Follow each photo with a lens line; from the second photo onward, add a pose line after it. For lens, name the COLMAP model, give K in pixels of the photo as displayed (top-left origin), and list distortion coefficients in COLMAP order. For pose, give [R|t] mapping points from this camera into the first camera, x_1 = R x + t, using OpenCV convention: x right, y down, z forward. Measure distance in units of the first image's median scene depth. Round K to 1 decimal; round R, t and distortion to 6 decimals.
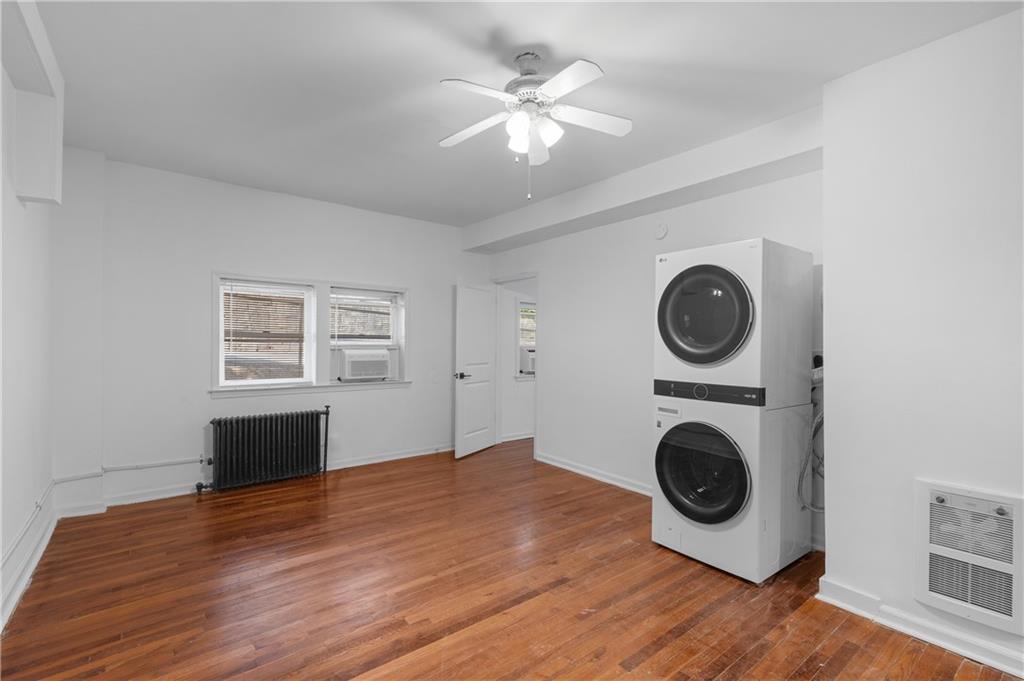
lens RADIAL K [[467.0, 0, 522.8], [0, 467.0, 347.5], [0, 0, 1]] dist [0.000529, 0.000378]
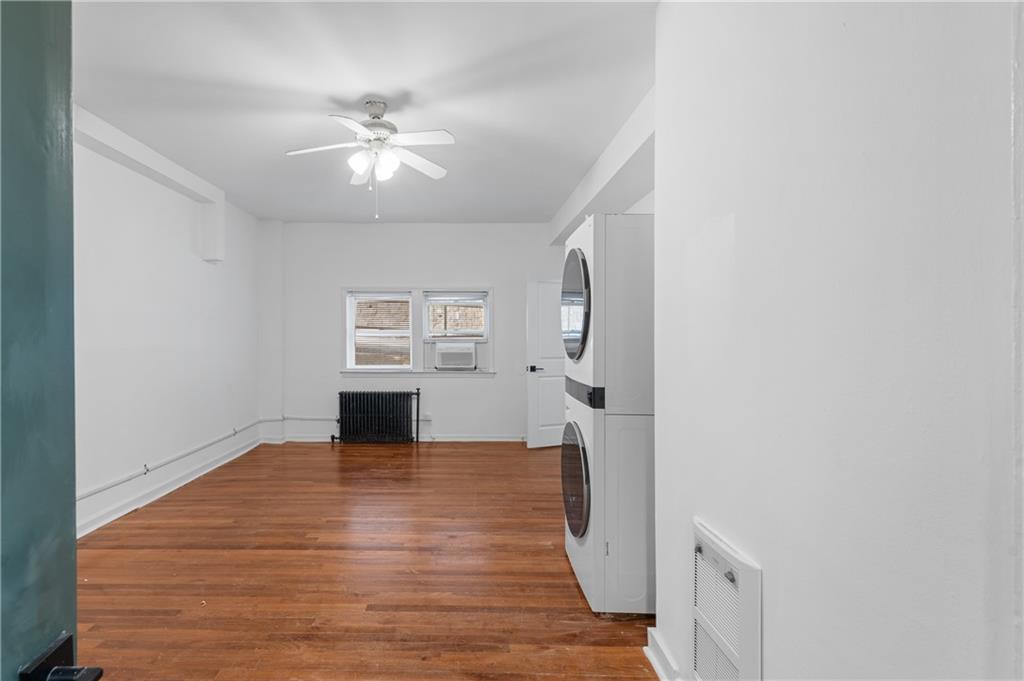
lens RADIAL K [[489.6, 0, 459.1], [0, 489.6, 344.0], [0, 0, 1]] dist [0.005828, 0.000543]
pose [[0.768175, 0.004578, -0.640224, 0.560540], [-0.001289, 0.999983, 0.005604, 0.000224], [0.640239, -0.003479, 0.768168, 0.085905]]
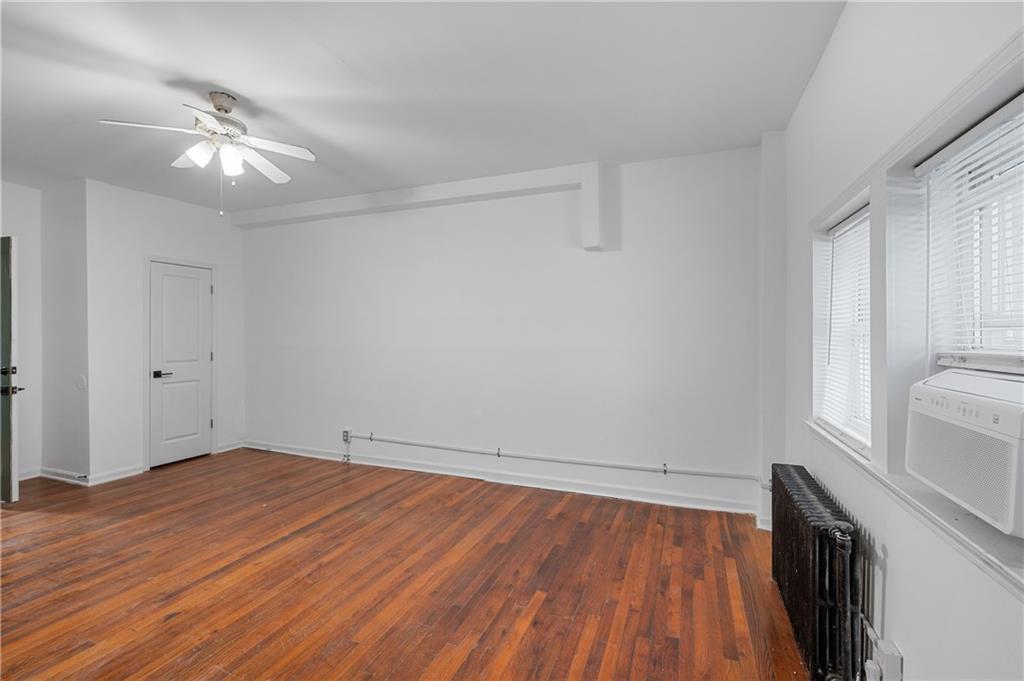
lens RADIAL K [[467.0, 0, 518.4], [0, 467.0, 340.5], [0, 0, 1]] dist [0.000529, 0.000378]
pose [[-0.872879, -0.002501, -0.487930, -0.041393], [-0.011784, 0.999803, 0.015957, -0.017870], [0.487794, 0.019678, -0.872737, 1.352097]]
